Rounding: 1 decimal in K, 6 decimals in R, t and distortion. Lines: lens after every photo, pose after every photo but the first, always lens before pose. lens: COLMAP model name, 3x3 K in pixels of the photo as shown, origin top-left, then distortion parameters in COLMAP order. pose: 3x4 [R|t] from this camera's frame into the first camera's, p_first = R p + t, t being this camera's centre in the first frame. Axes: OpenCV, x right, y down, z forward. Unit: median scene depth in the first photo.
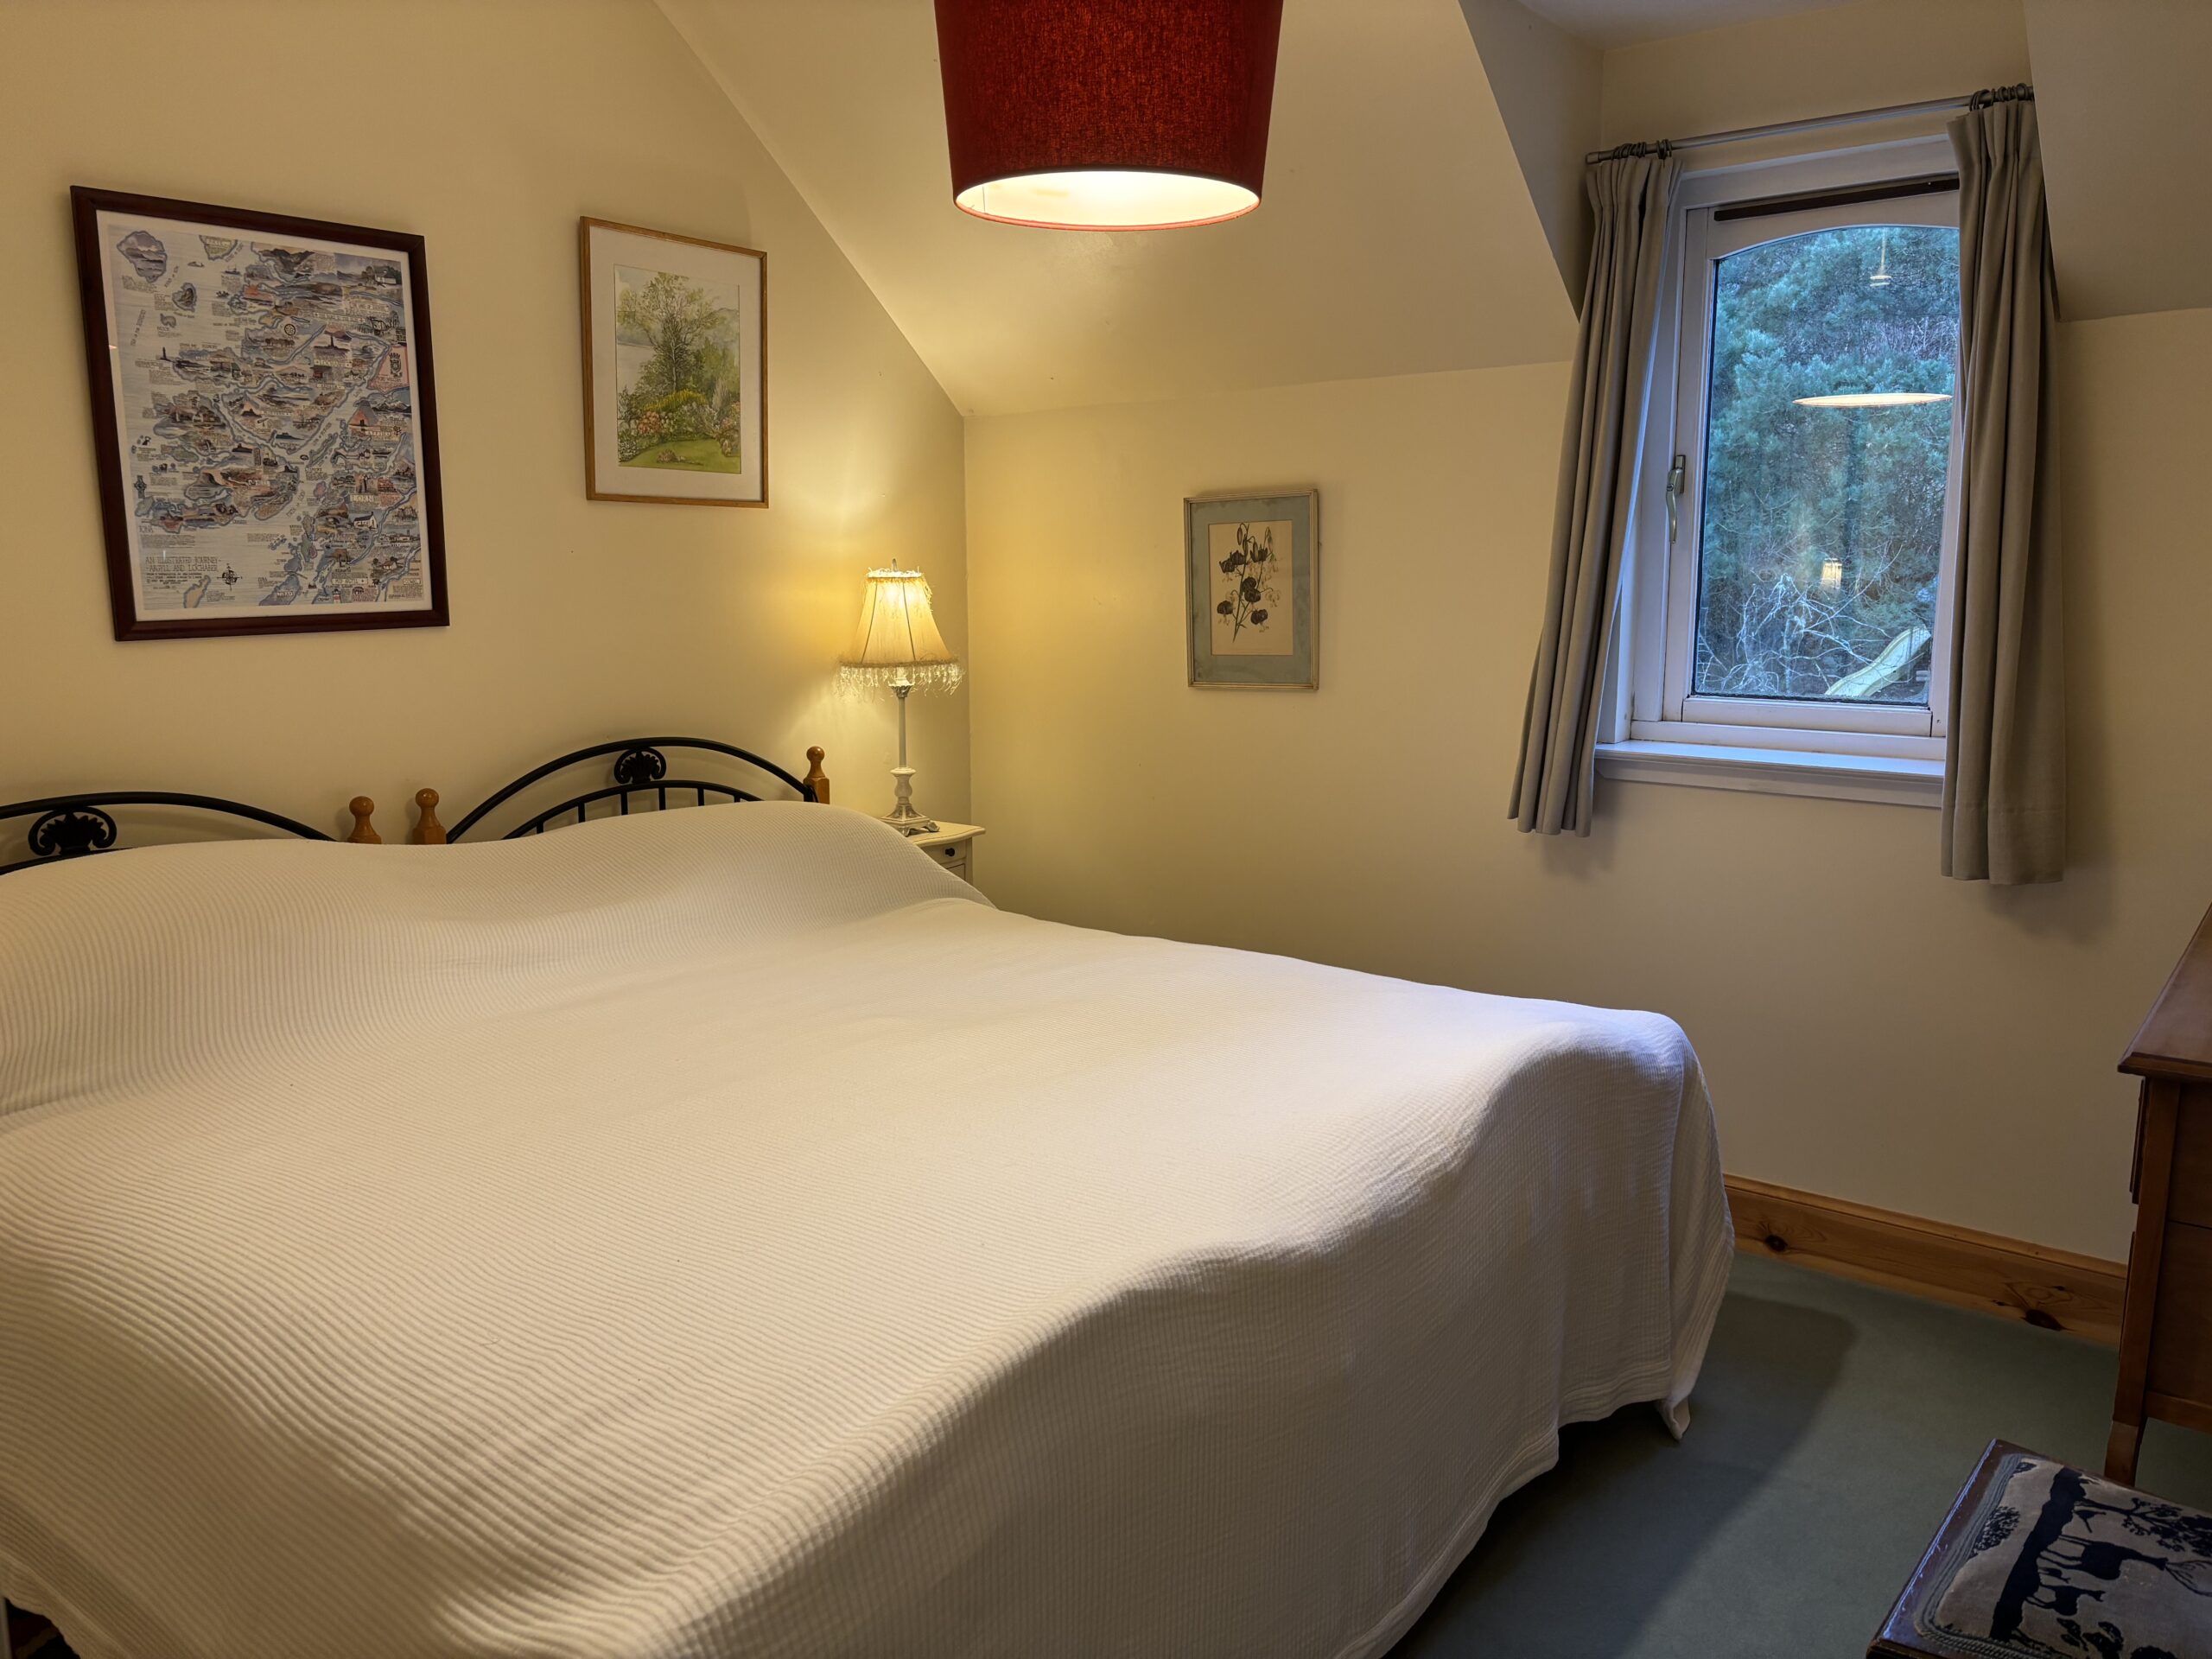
lens RADIAL K [[1661.4, 0, 1092.2], [0, 1661.4, 825.3], [0, 0, 1]] dist [0.034843, -0.036823]
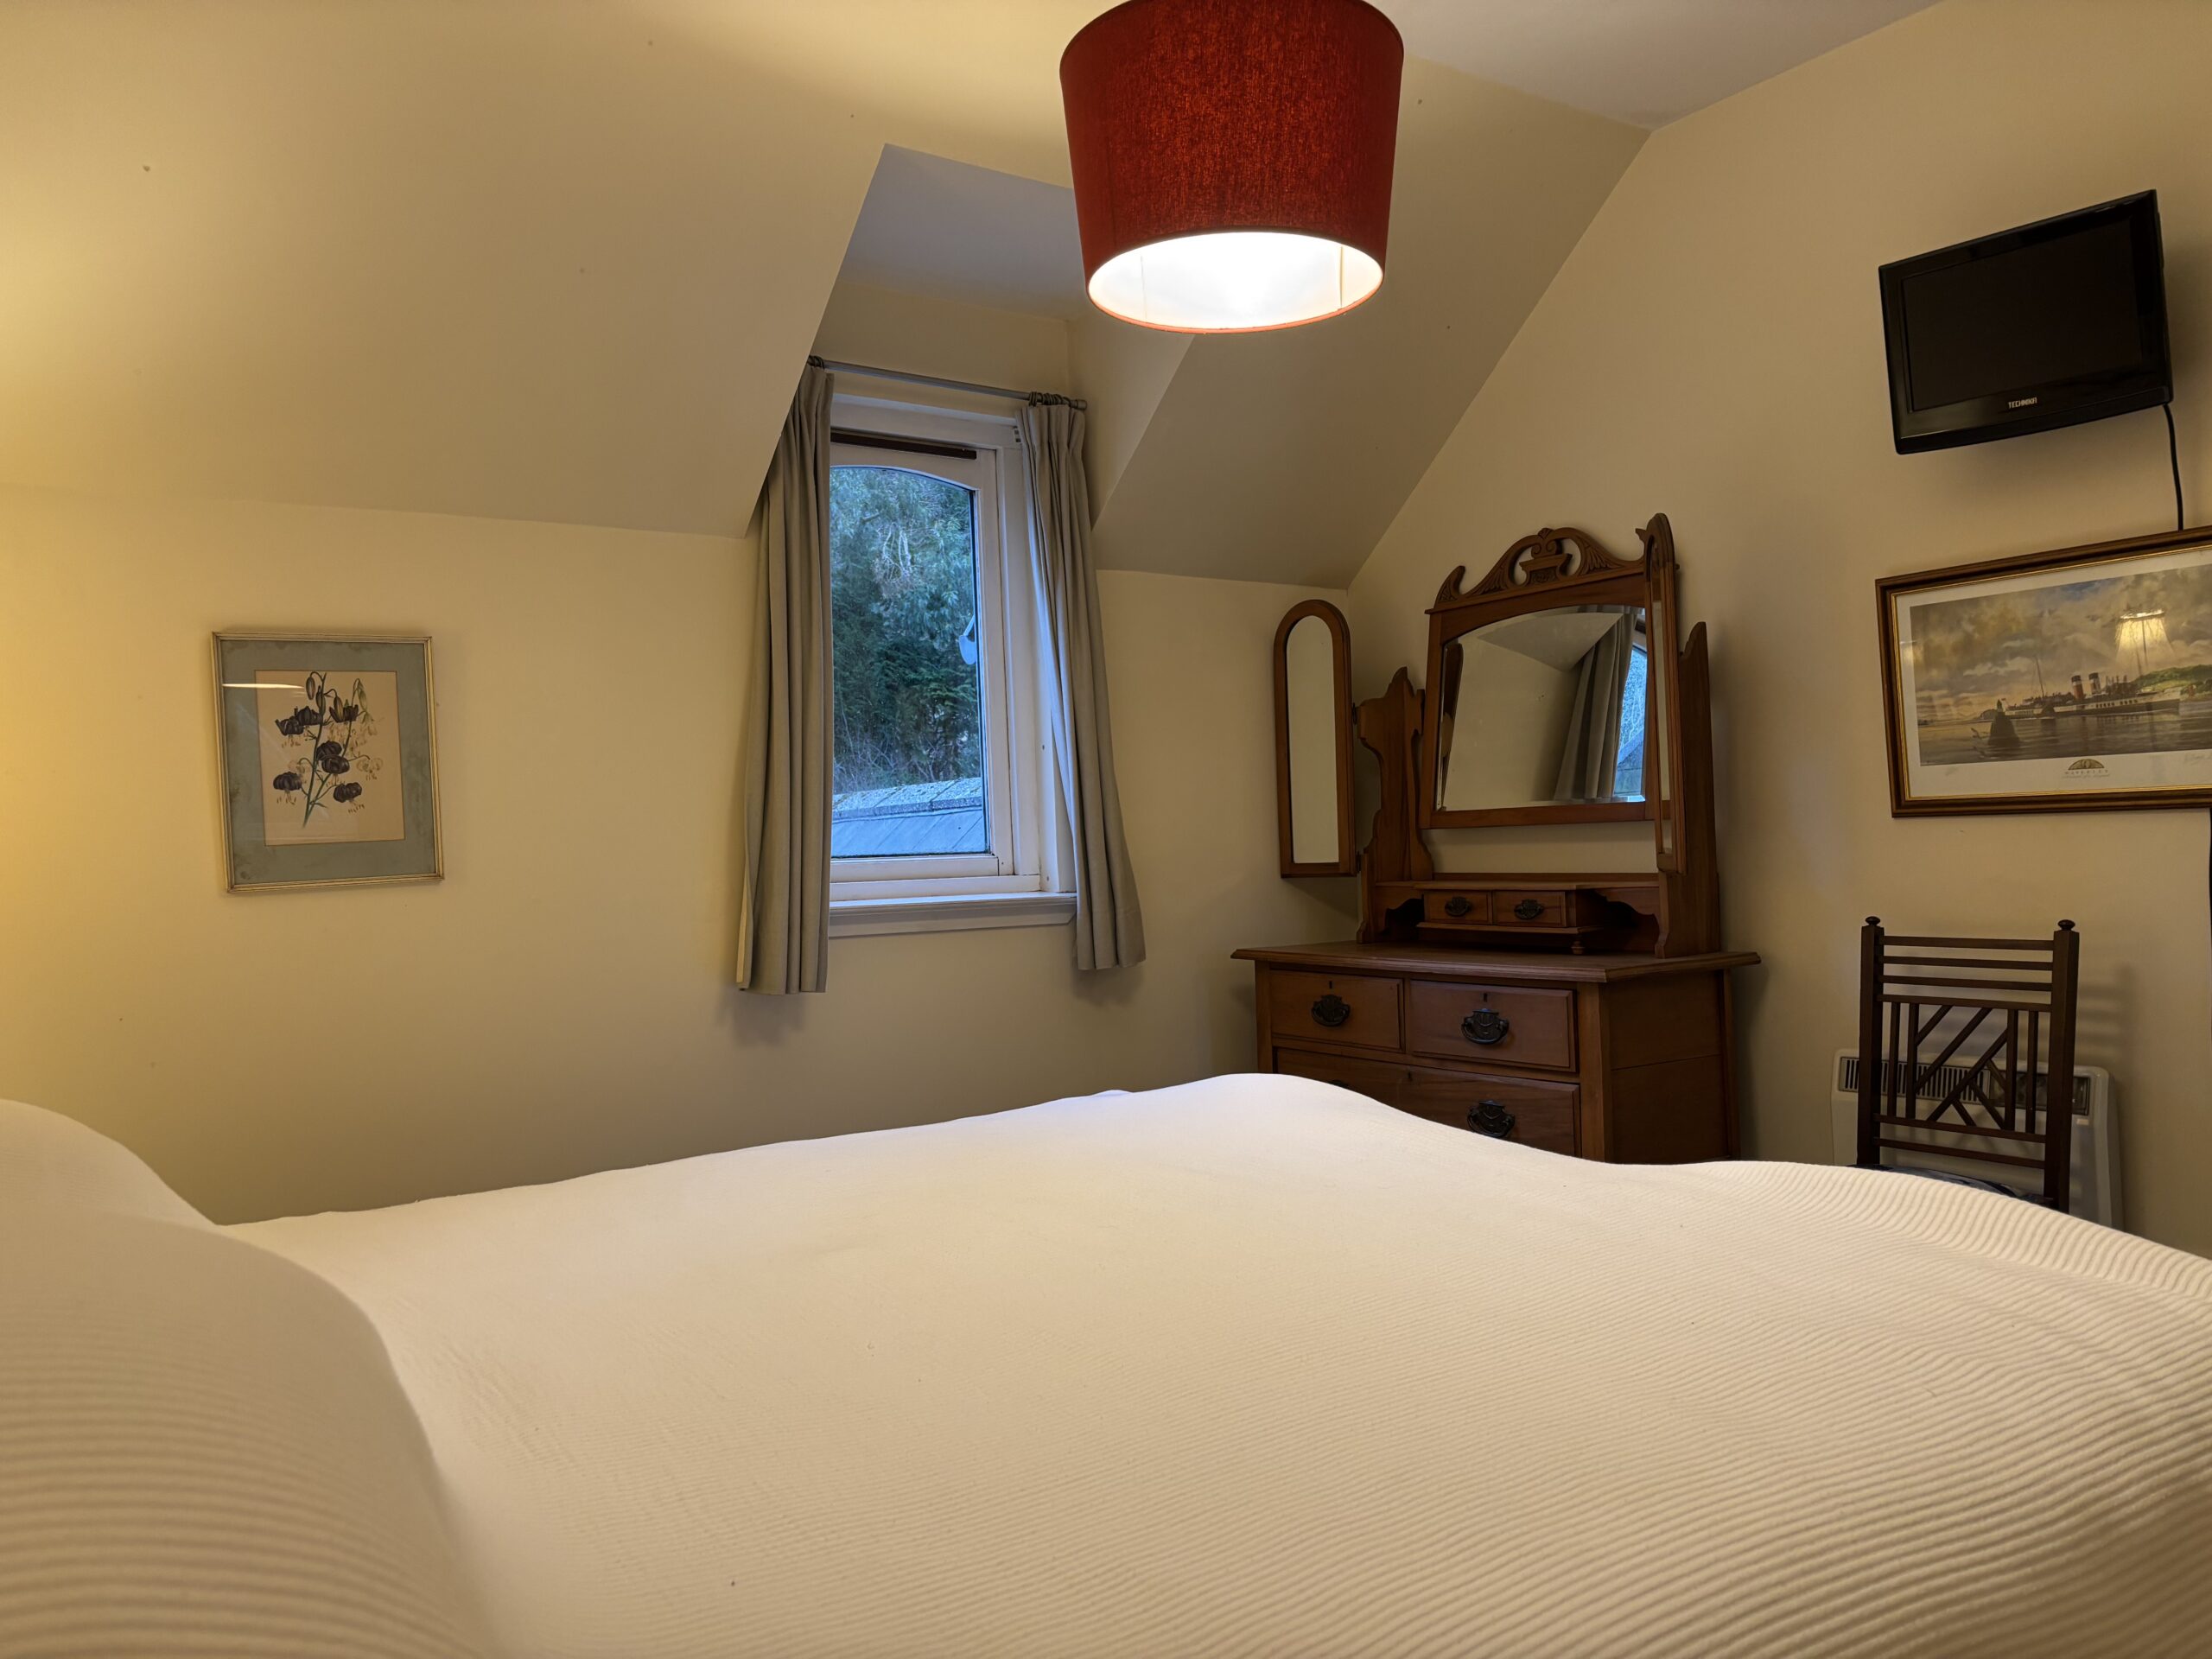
lens RADIAL K [[1661.4, 0, 1103.3], [0, 1661.4, 820.4], [0, 0, 1]] dist [0.034843, -0.036823]
pose [[0.288914, 0.011272, 0.957289, -0.759992], [0.178456, 0.981771, -0.065420, 0.001097], [-0.940575, 0.189735, 0.281636, 0.638976]]
